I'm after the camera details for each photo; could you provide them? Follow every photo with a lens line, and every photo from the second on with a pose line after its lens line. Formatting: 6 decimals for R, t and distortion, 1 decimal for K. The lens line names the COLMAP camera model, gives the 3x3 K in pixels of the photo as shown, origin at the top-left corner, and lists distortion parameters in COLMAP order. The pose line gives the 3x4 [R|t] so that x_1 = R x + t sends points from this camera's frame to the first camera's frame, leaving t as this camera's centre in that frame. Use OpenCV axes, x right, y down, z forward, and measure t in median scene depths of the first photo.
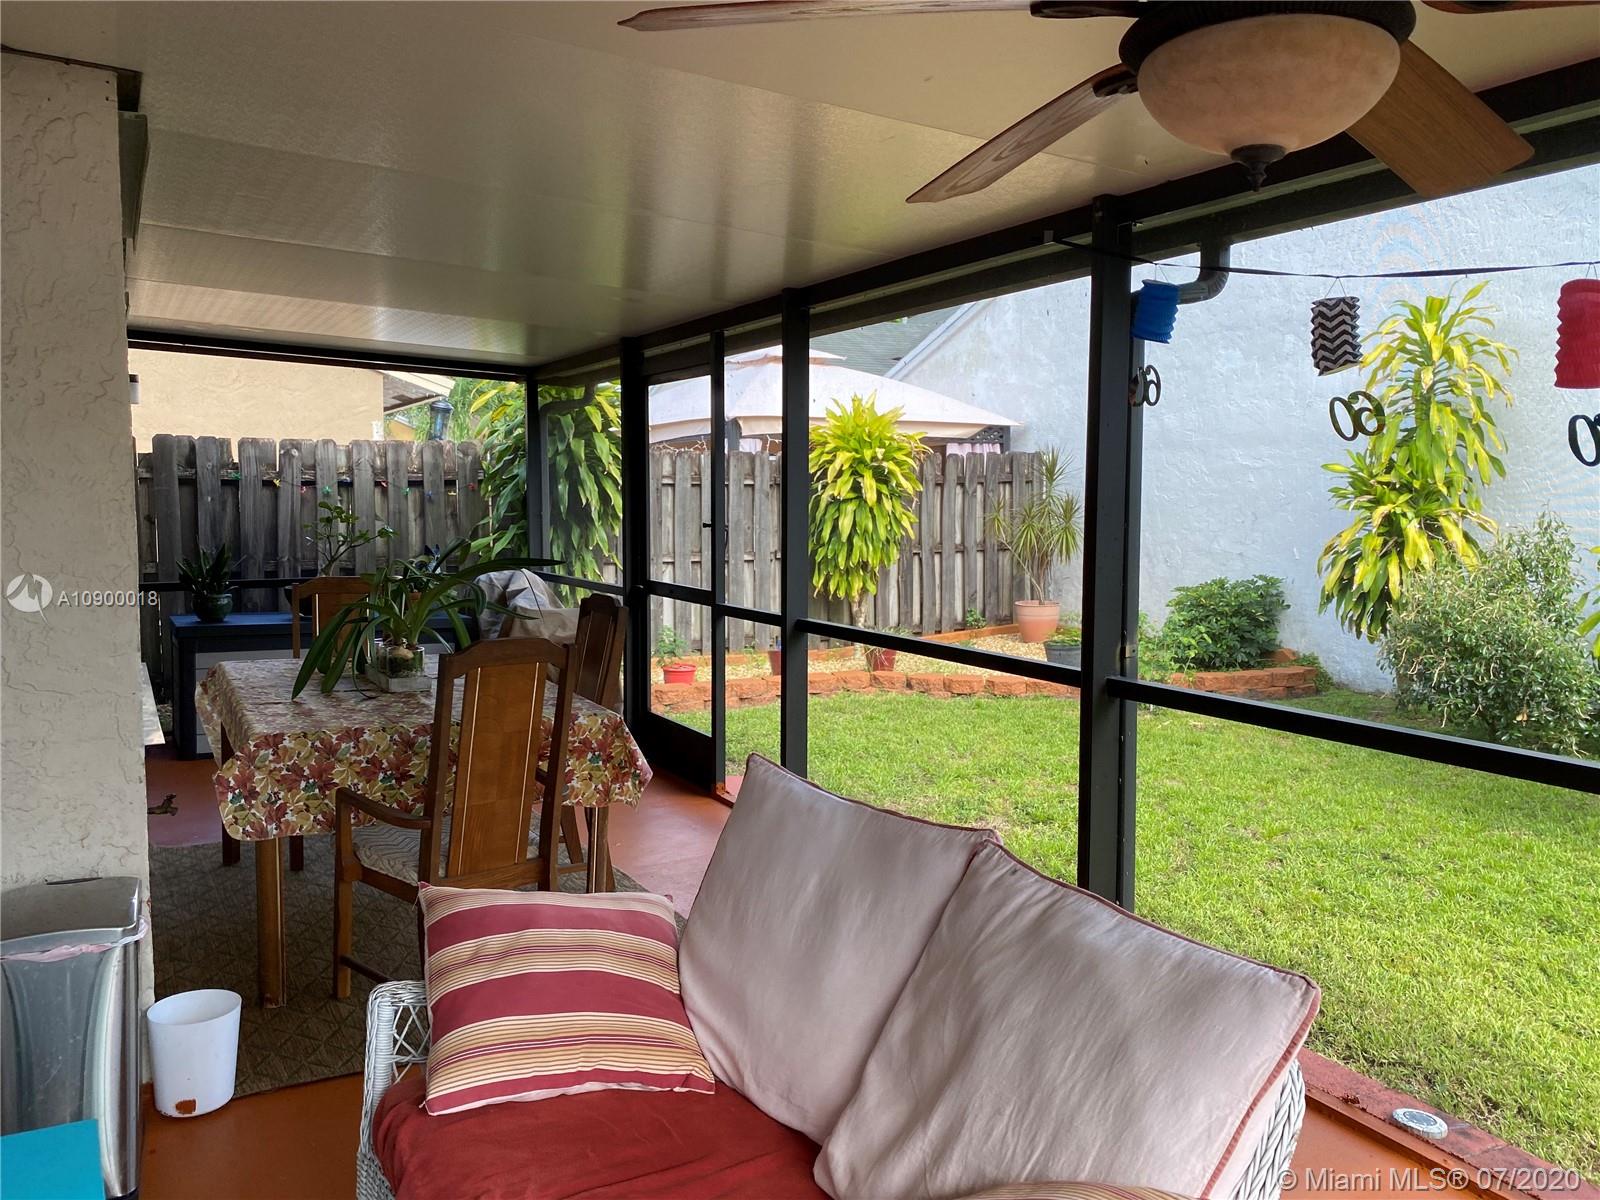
lens RADIAL K [[1220.0, 0, 804.6], [0, 1220.0, 590.3], [0, 0, 1]] dist [0.024562, -0.034541]
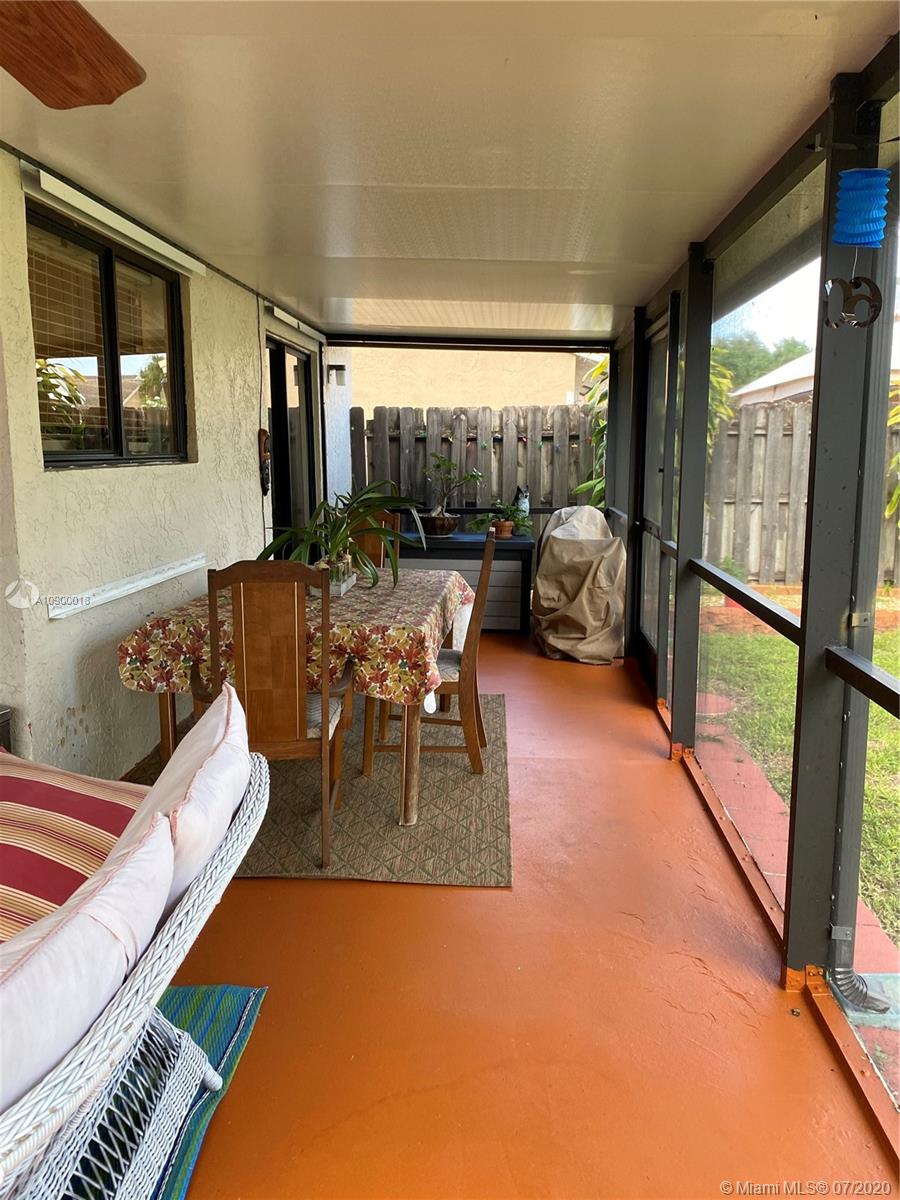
lens RADIAL K [[915.0, 0, 450.4], [0, 915.0, 590.4], [0, 0, 1]] dist [0.024562, -0.034541]
pose [[0.820818, 0.078513, -0.565768, 0.167784], [-0.034837, 0.995545, 0.087612, -0.007356], [0.570126, -0.052203, 0.819897, 0.129731]]
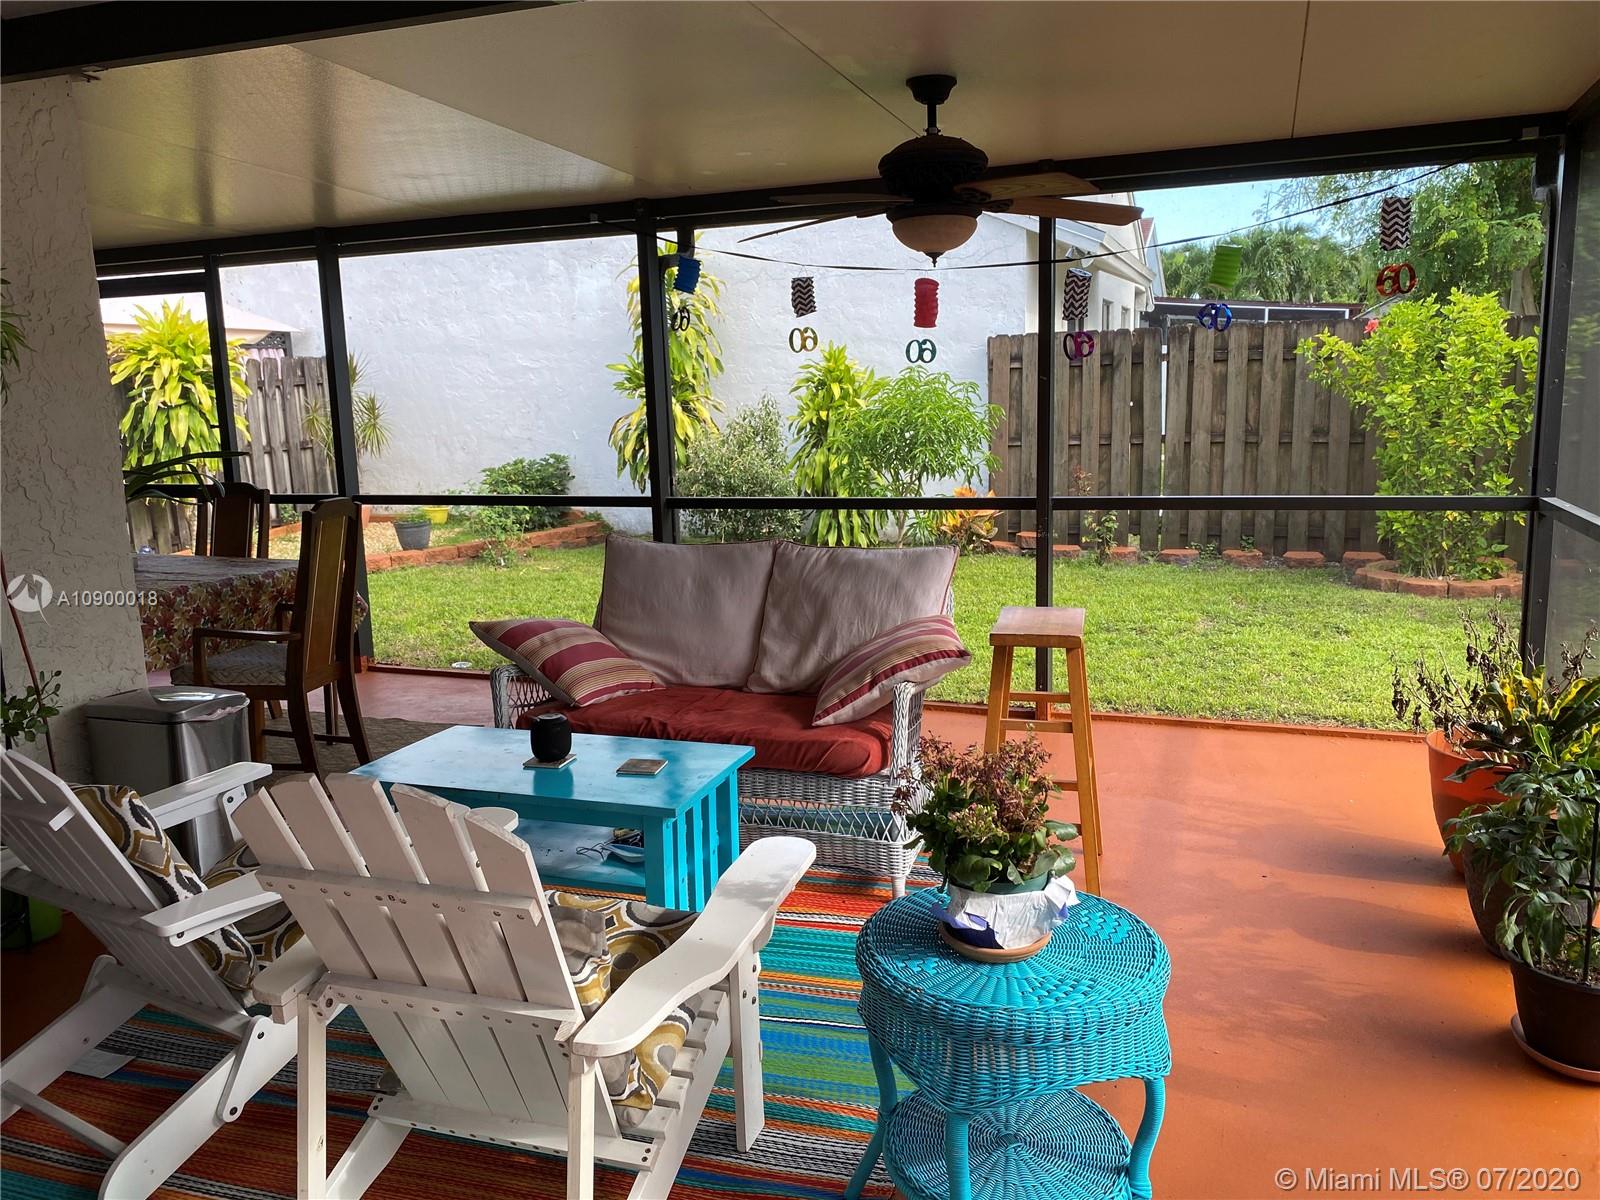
lens RADIAL K [[1220.0, 0, 807.3], [0, 1220.0, 585.0], [0, 0, 1]] dist [0.024562, -0.034541]
pose [[0.764498, -0.129765, 0.631430, -0.279755], [0.081705, 0.991135, 0.104763, 0.013096], [-0.639428, -0.028500, 0.768323, -0.166153]]
